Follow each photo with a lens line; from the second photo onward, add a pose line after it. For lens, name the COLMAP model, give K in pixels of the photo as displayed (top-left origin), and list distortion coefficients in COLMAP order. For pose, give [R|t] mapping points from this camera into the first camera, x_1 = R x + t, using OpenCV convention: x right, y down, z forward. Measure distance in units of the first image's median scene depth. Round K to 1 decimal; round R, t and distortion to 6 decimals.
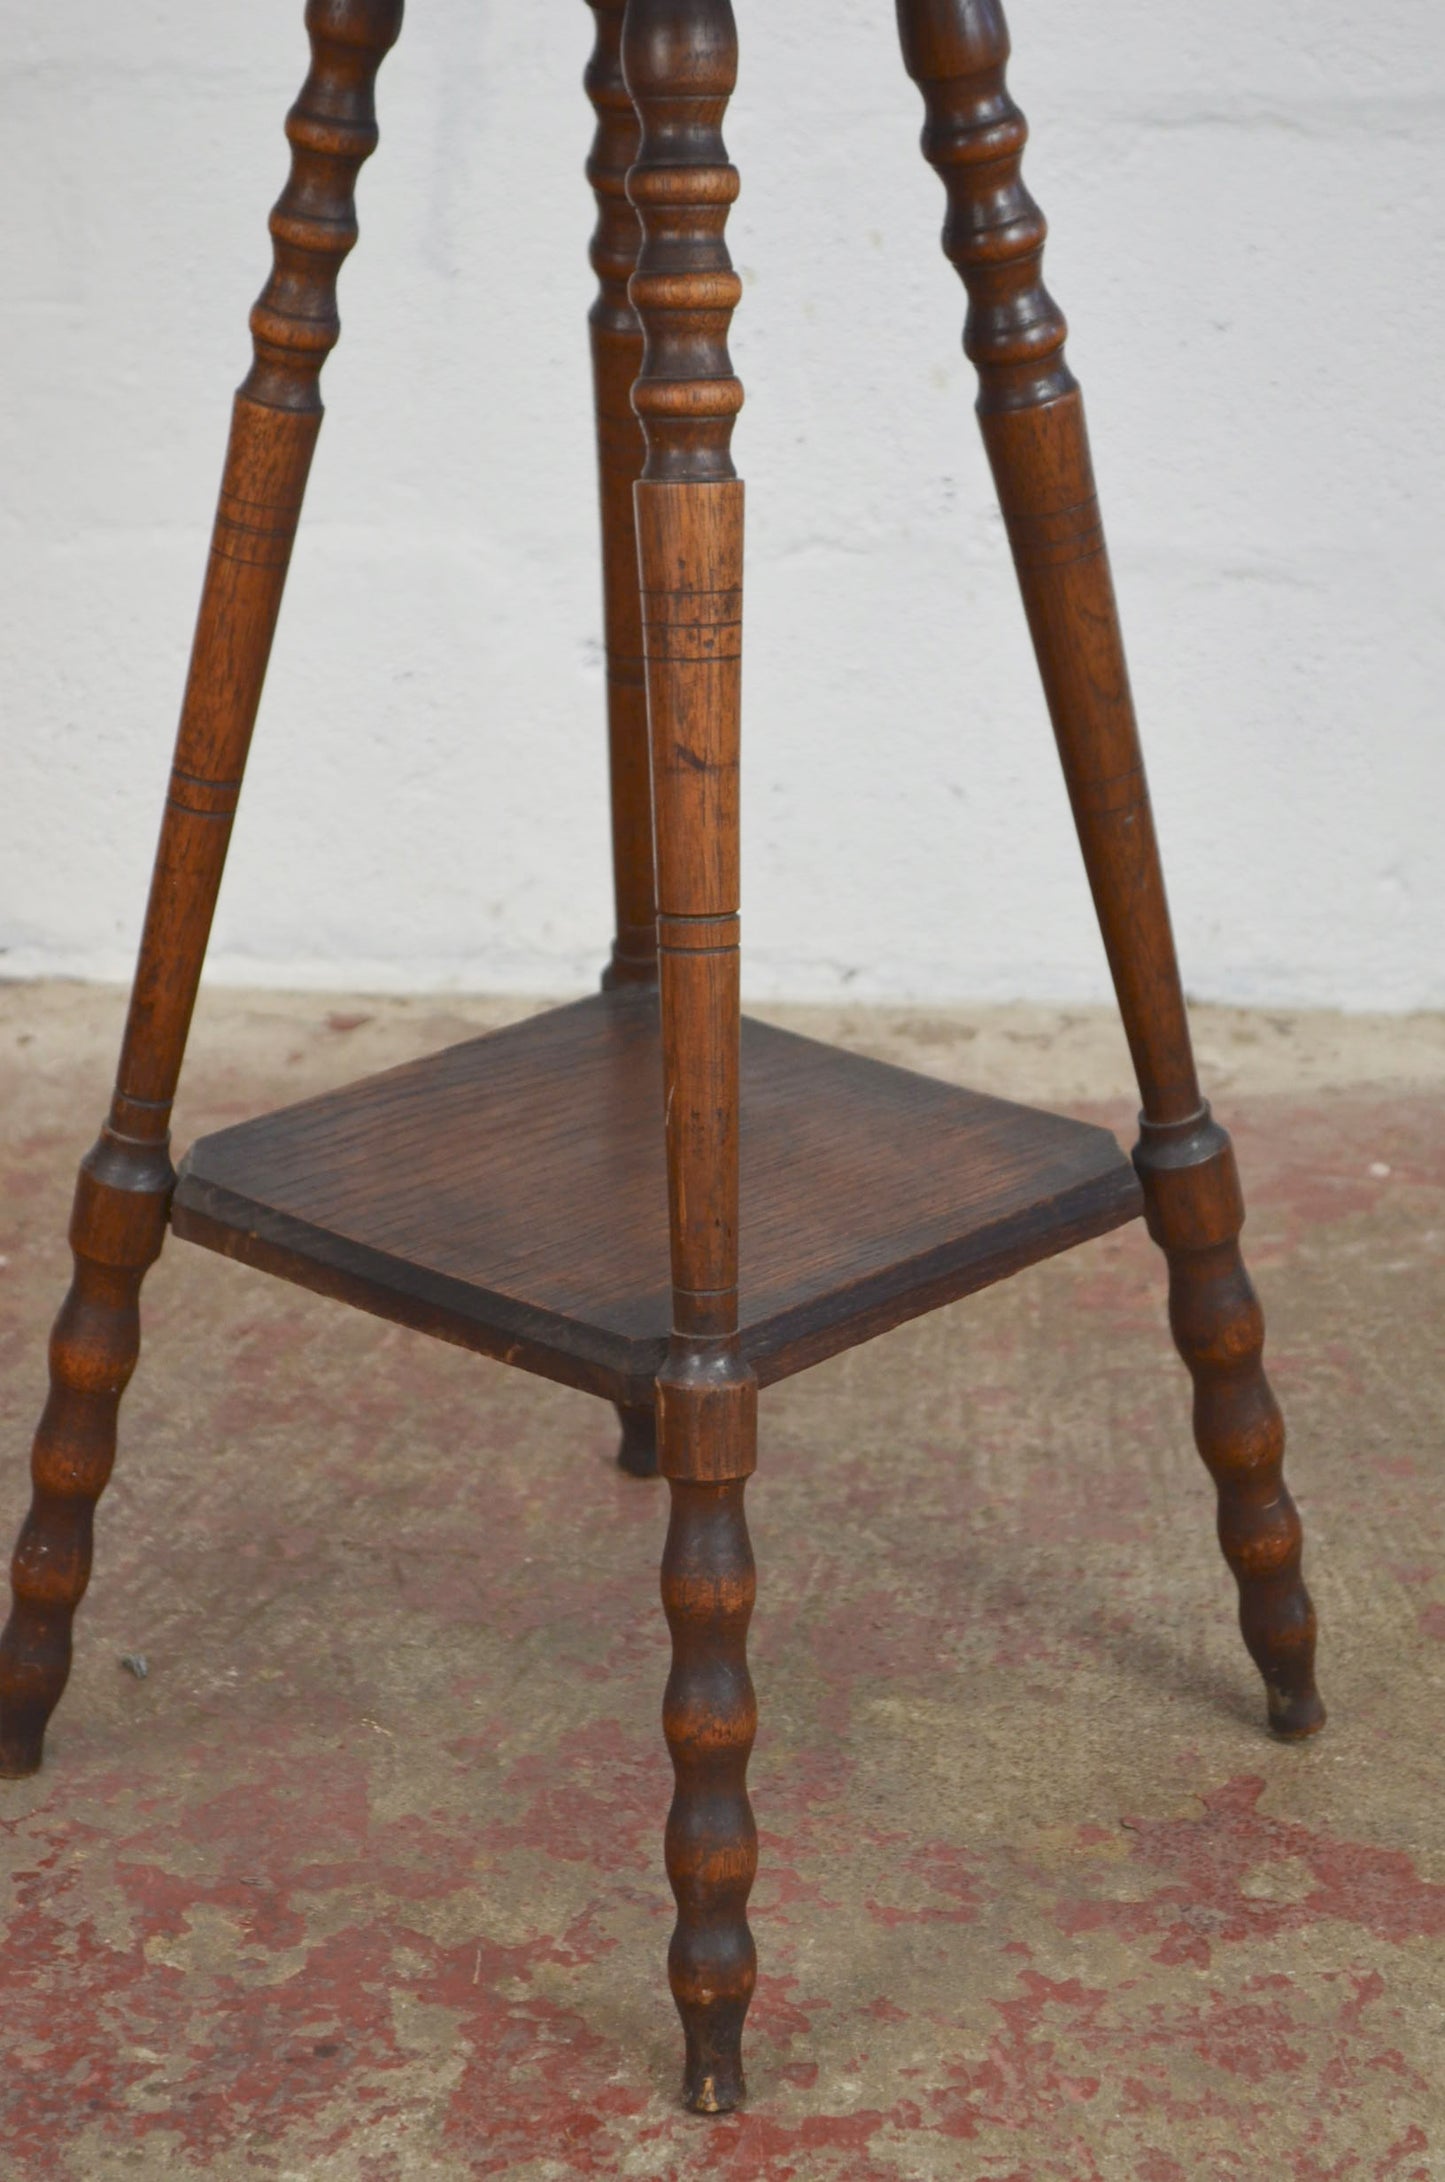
lens RADIAL K [[4853.4, 0, 703.9], [0, 4853.4, 1104.3], [0, 0, 1]] dist [-0.022048, 0.000000]
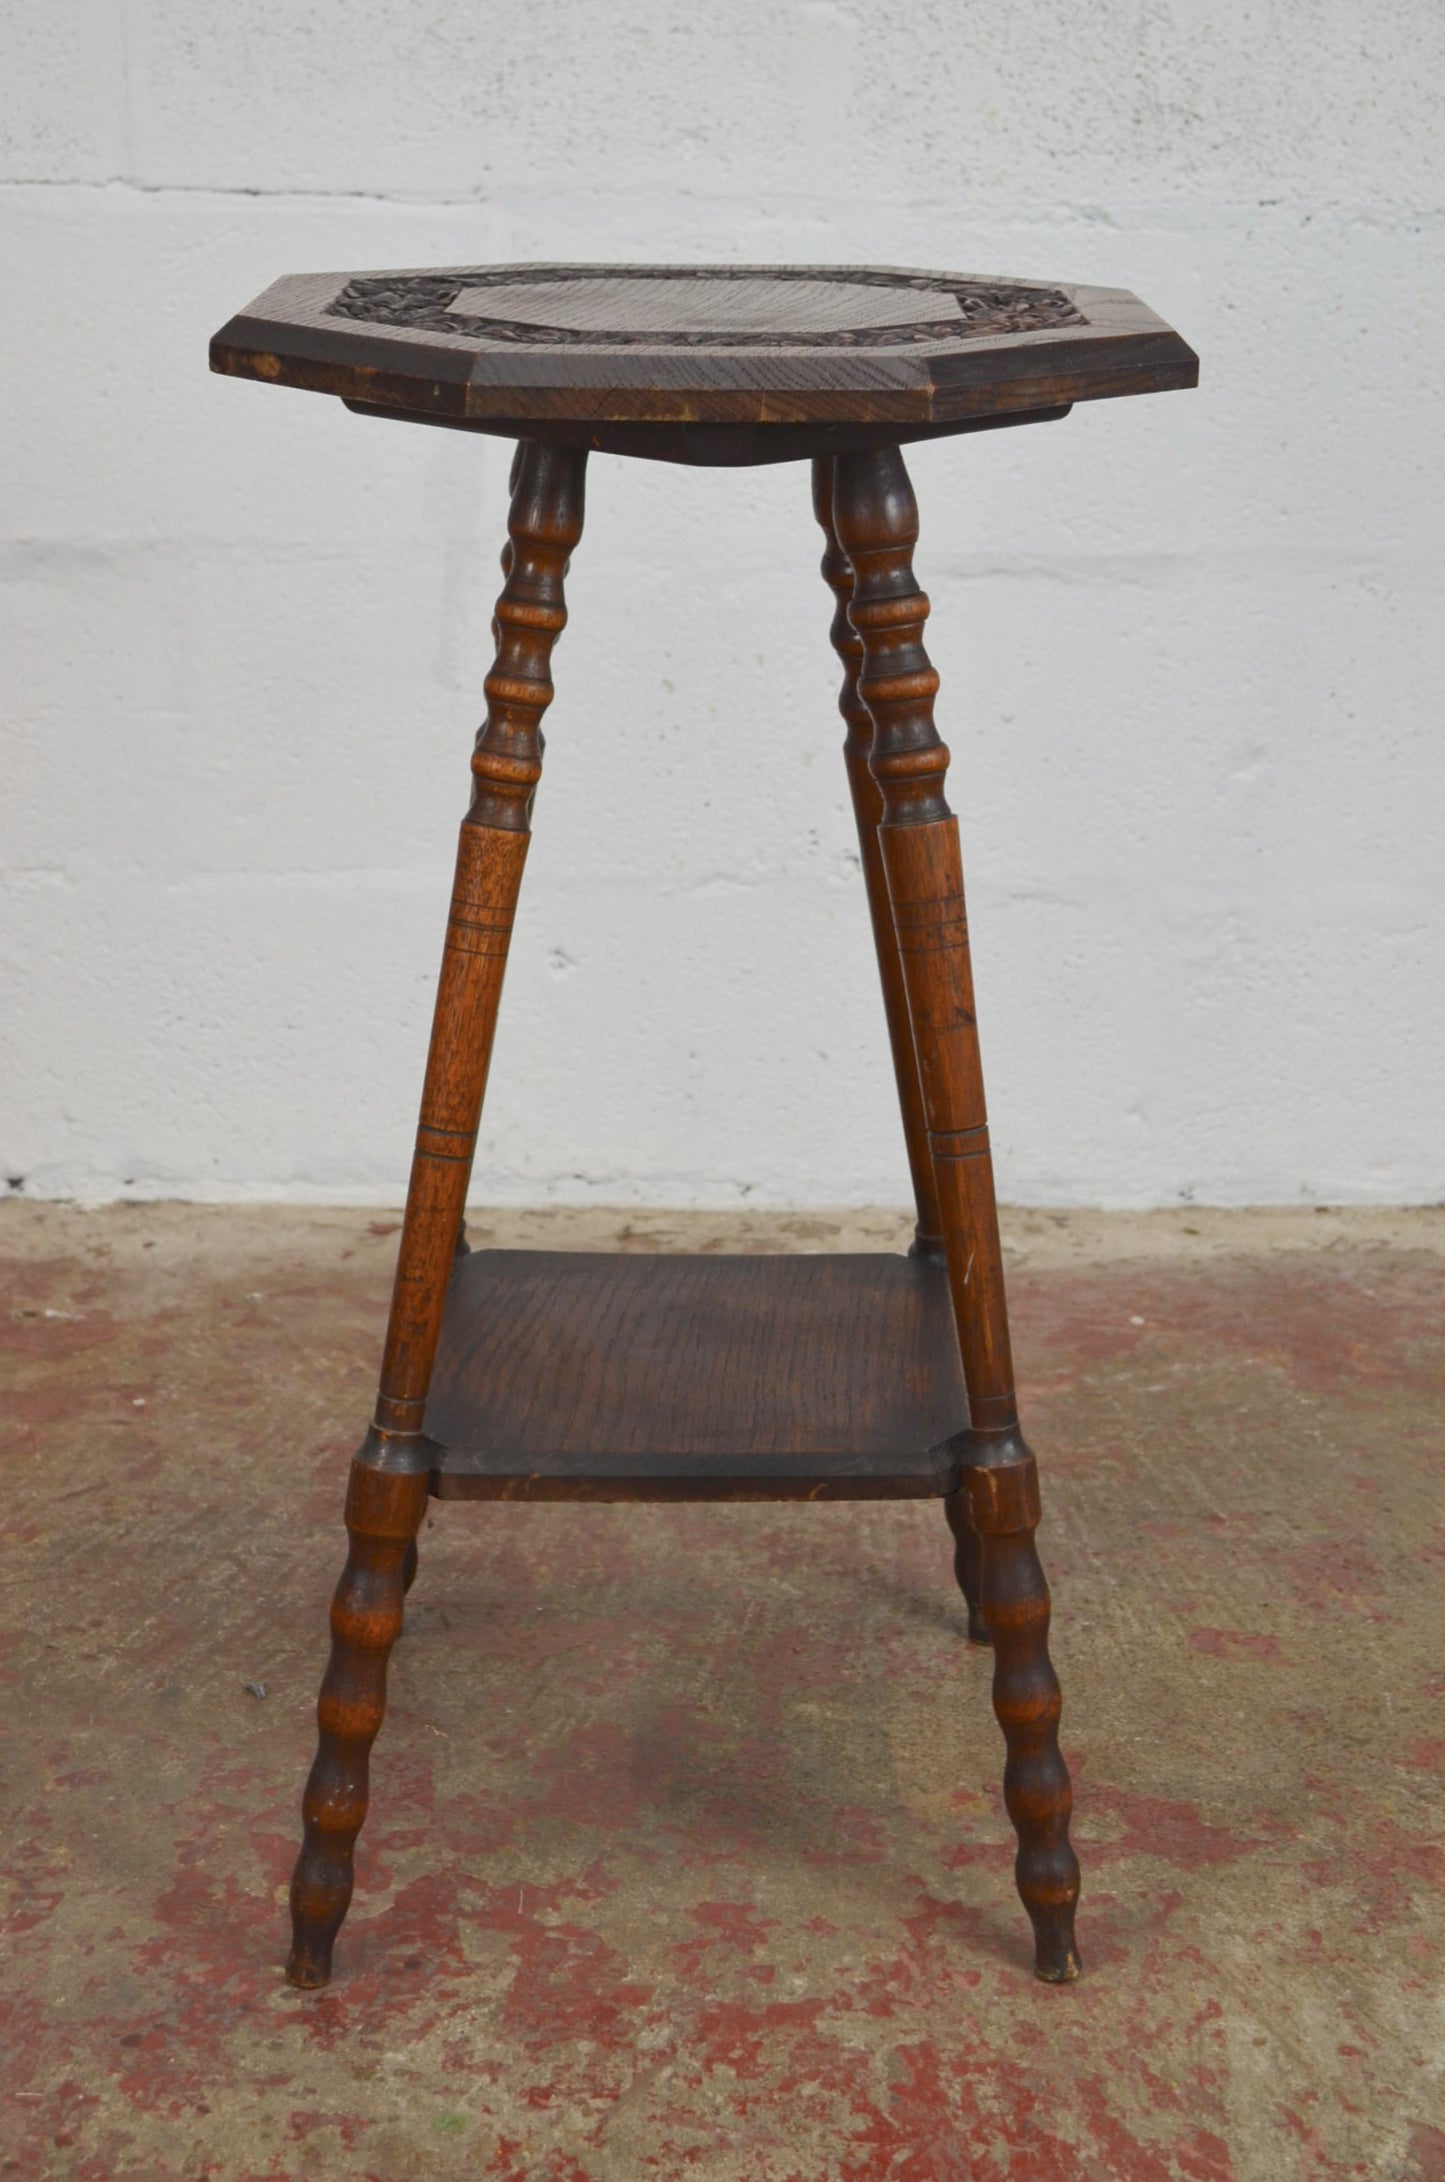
lens RADIAL K [[3524.1, 0, 708.5], [0, 3524.1, 1094.8], [0, 0, 1]] dist [-0.026545, 0.000000]
pose [[0.999193, -0.014726, 0.037375, -0.027437], [0.017070, 0.997854, -0.063210, 0.014888], [-0.036364, 0.063797, 0.997300, -0.002847]]
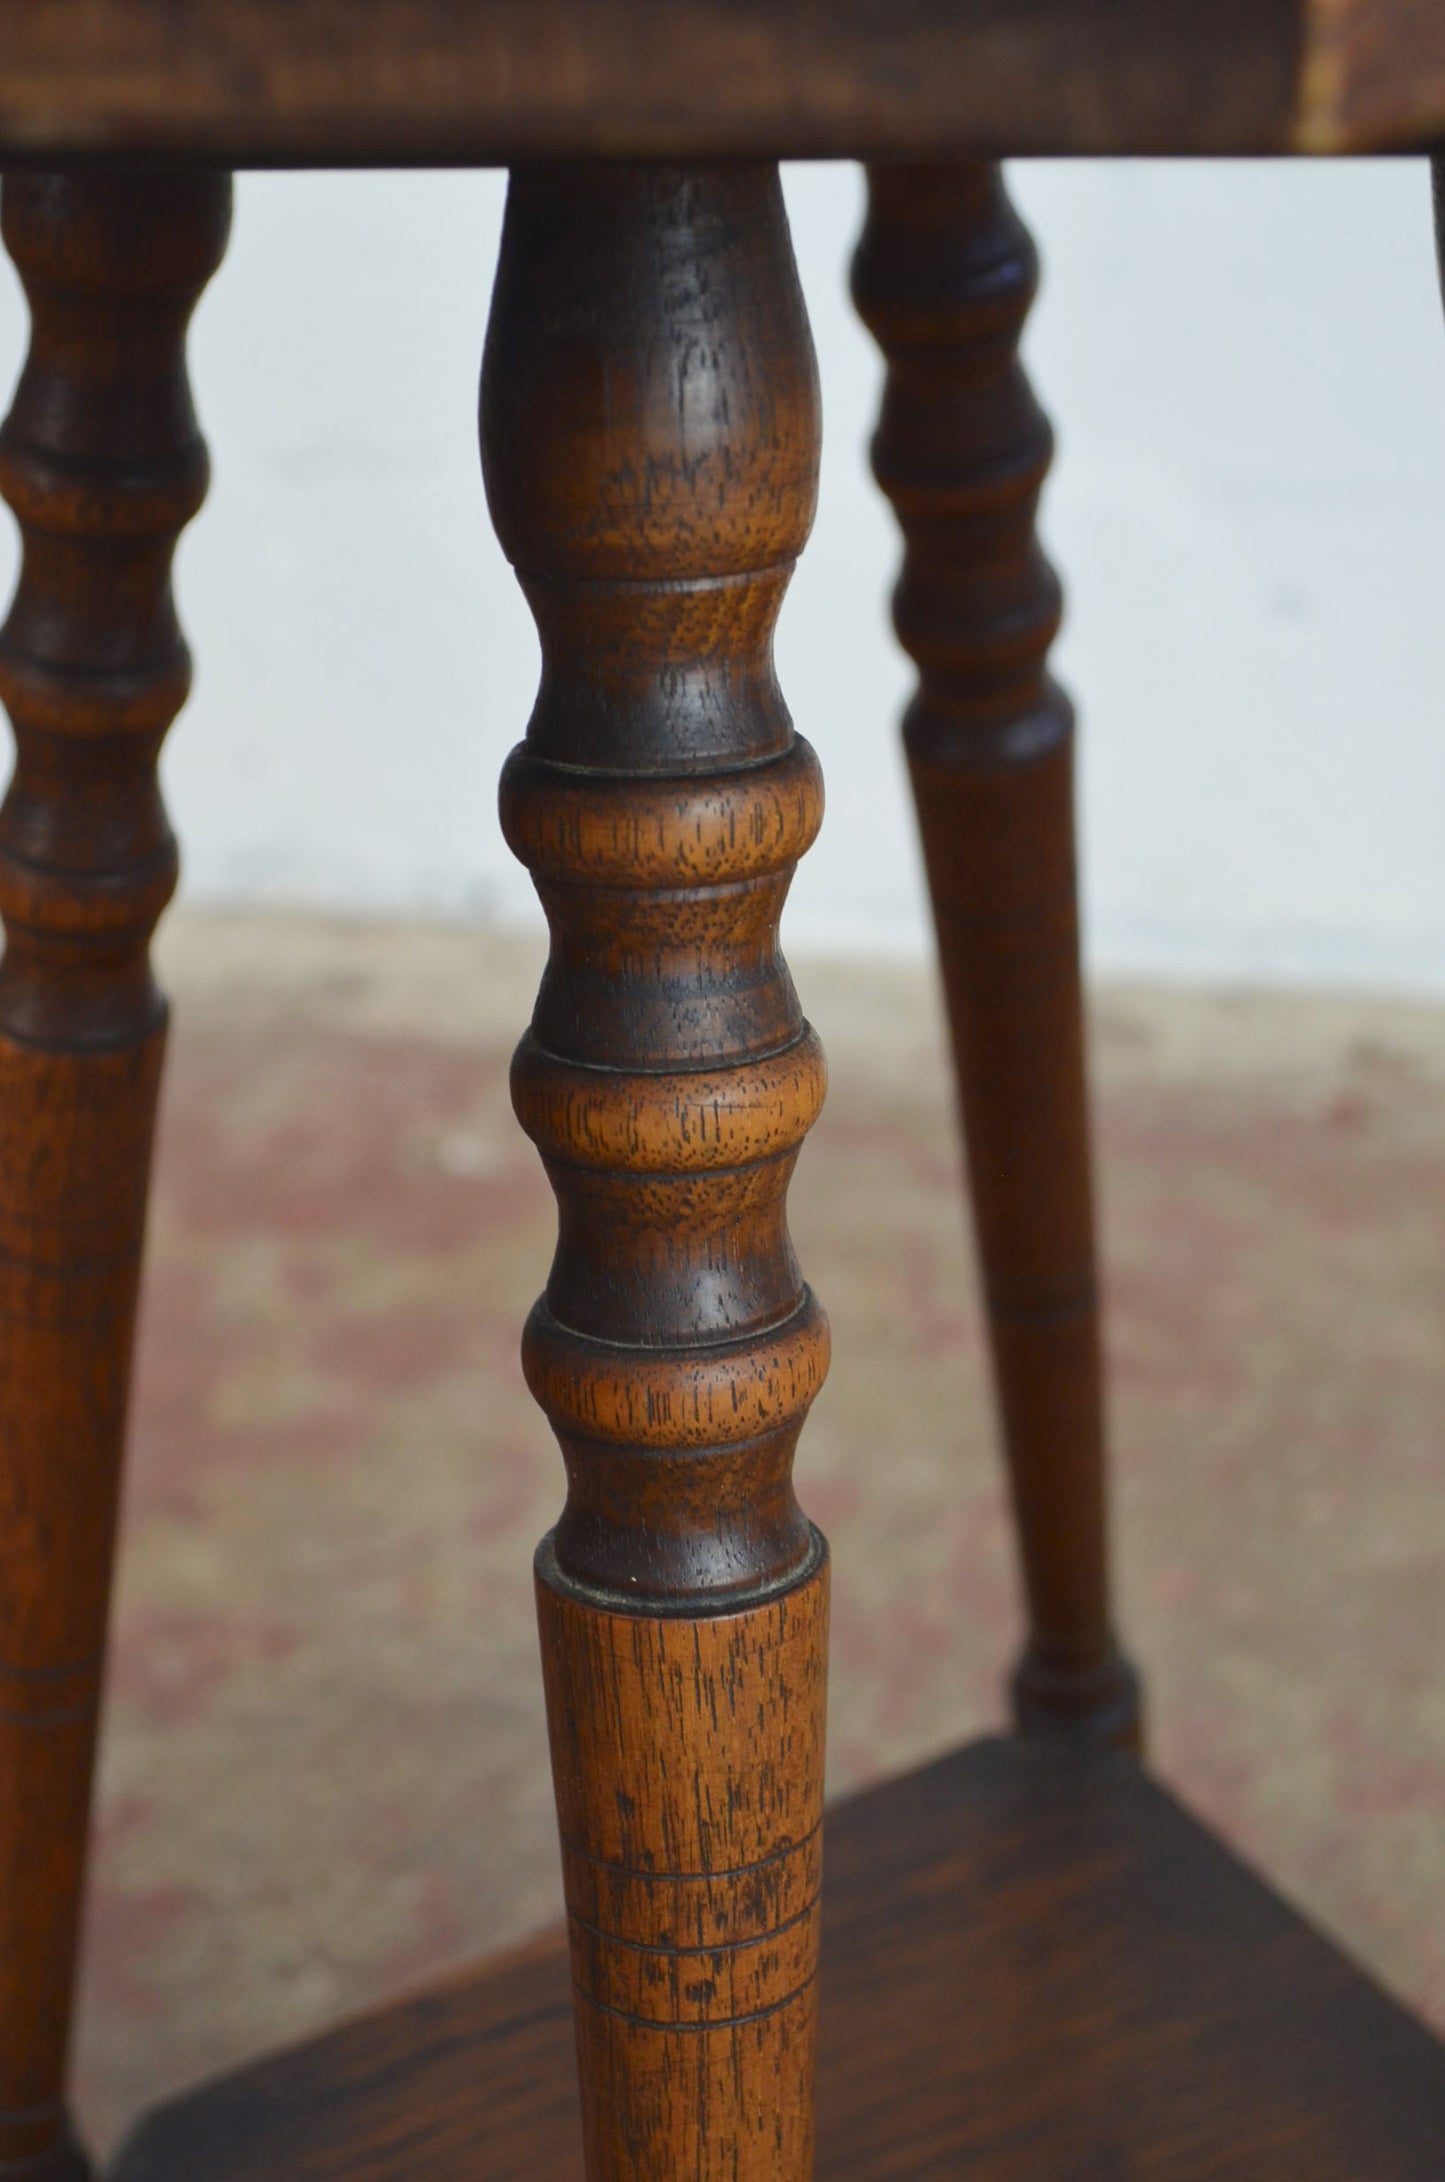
lens RADIAL K [[2681.4, 0, 744.2], [0, 2681.4, 896.1], [0, 0, 1]] dist [0.049055, 0.000000]
pose [[0.954637, 0.077739, -0.287445, 0.051773], [-0.031248, 0.986144, 0.162923, -0.189170], [0.296128, -0.146550, 0.943839, 0.716753]]
